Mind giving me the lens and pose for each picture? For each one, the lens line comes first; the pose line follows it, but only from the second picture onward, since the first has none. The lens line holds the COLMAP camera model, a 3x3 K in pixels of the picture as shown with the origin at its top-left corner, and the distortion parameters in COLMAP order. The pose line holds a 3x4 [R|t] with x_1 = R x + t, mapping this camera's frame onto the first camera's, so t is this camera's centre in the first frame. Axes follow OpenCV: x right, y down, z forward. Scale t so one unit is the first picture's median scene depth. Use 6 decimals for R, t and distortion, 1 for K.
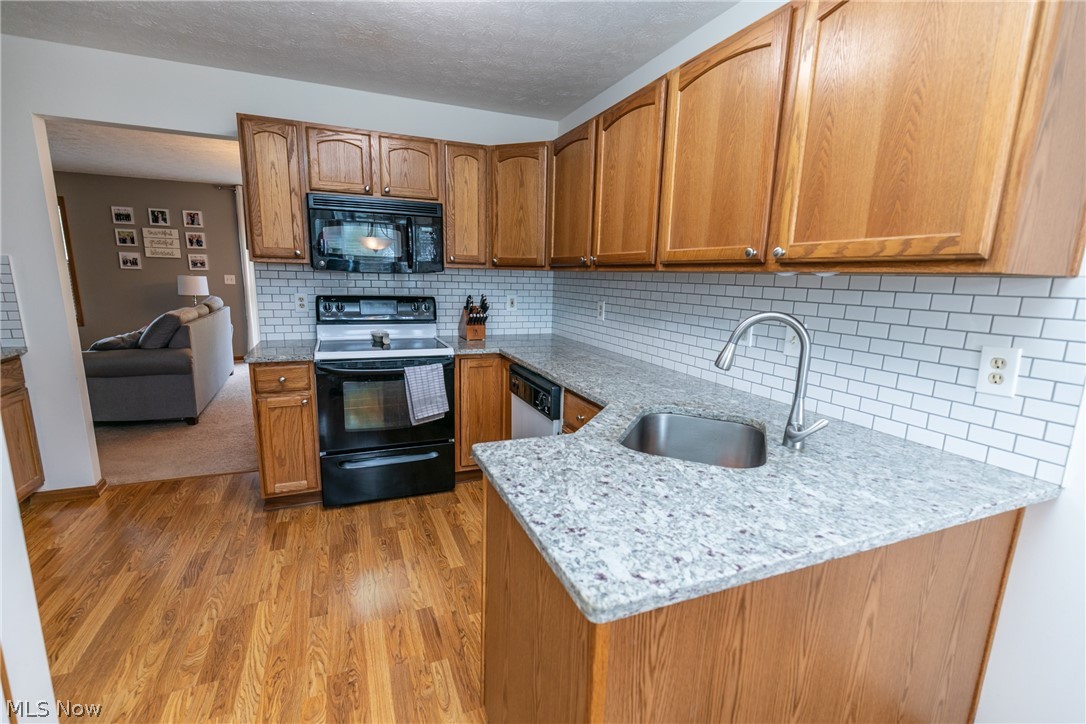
lens RADIAL K [[469.4, 0, 542.7], [0, 469.4, 368.3], [0, 0, 1]] dist [0.017288, -0.010587]
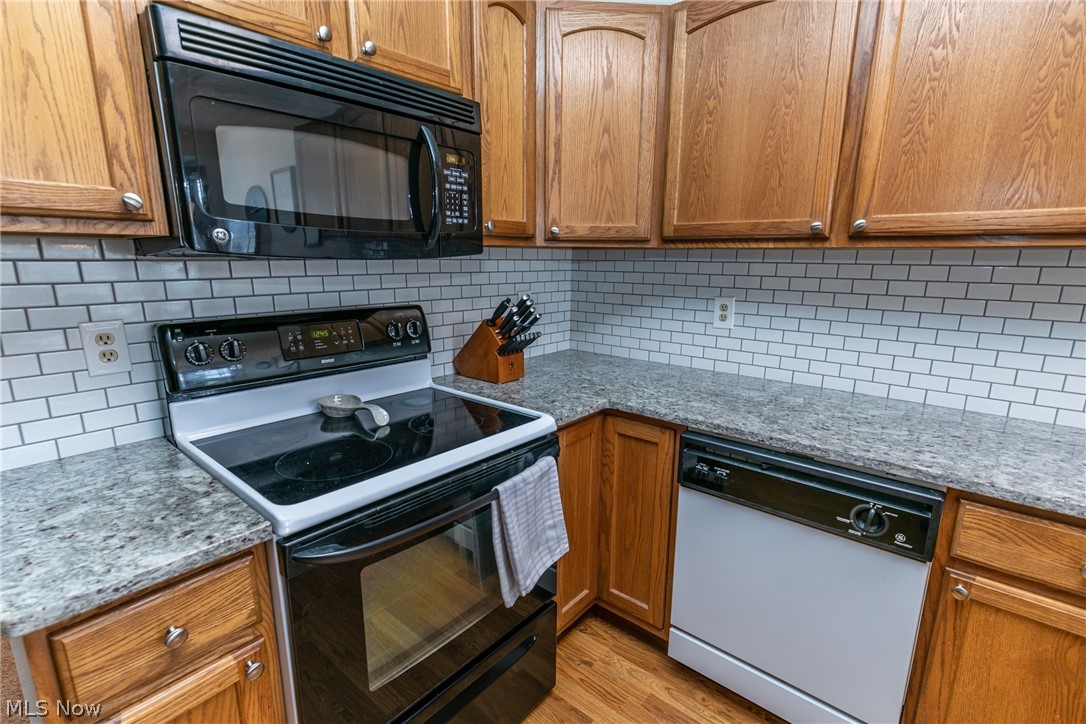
lens RADIAL K [[493.4, 0, 544.4], [0, 493.4, 370.7], [0, 0, 1]] dist [0.001210, 0.000033]
pose [[0.896460, -0.118157, 0.427080, -0.379986], [0.101905, 0.992934, 0.060804, -0.112143], [-0.431247, -0.010987, 0.902167, 0.520993]]
